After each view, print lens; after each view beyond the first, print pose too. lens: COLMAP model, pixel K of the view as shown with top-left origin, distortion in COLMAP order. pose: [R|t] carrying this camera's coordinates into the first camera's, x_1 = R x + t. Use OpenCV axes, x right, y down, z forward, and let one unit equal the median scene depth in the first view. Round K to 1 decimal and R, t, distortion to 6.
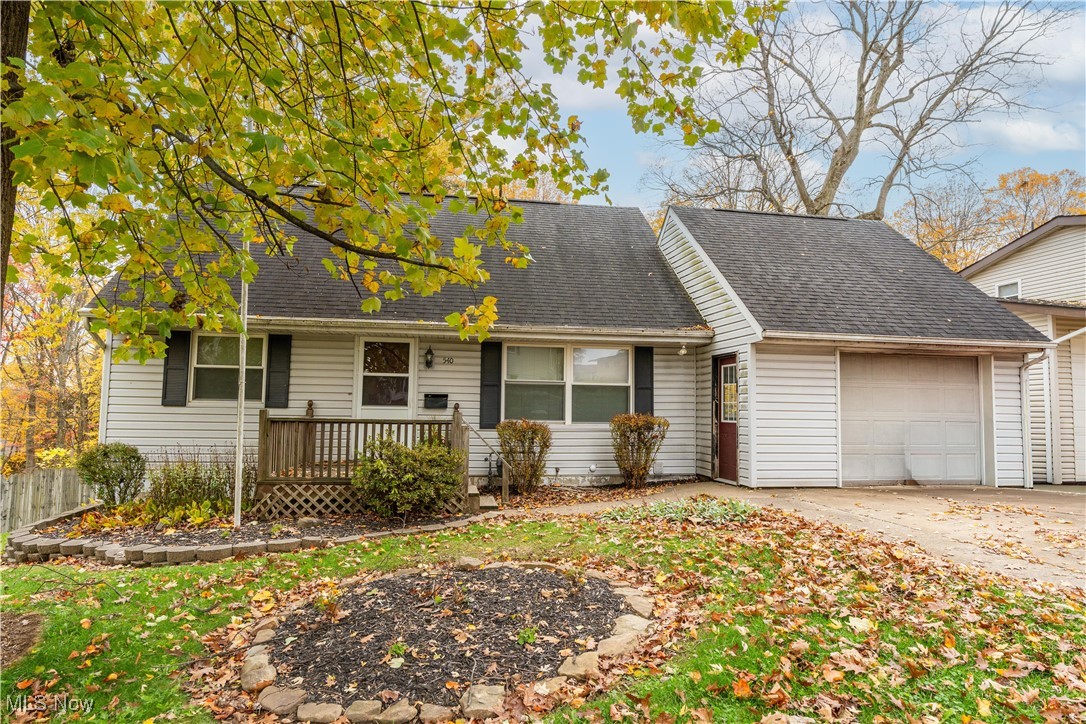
lens RADIAL K [[658.1, 0, 564.7], [0, 658.1, 362.7], [0, 0, 1]] dist [-0.002596, 0.000531]
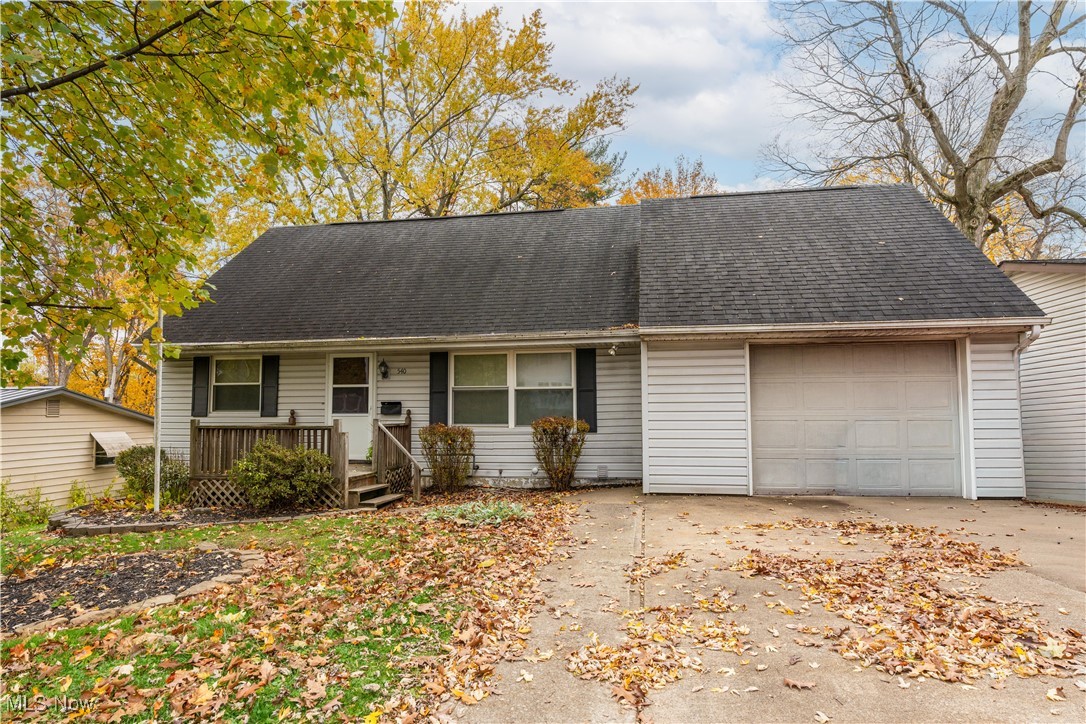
lens RADIAL K [[658.1, 0, 564.7], [0, 658.1, 362.7], [0, 0, 1]] dist [-0.002596, 0.000531]
pose [[0.932150, -0.044855, -0.359283, 0.480968], [0.044353, 0.998969, -0.009644, 0.005407], [0.359345, -0.006946, 0.933179, 0.068242]]
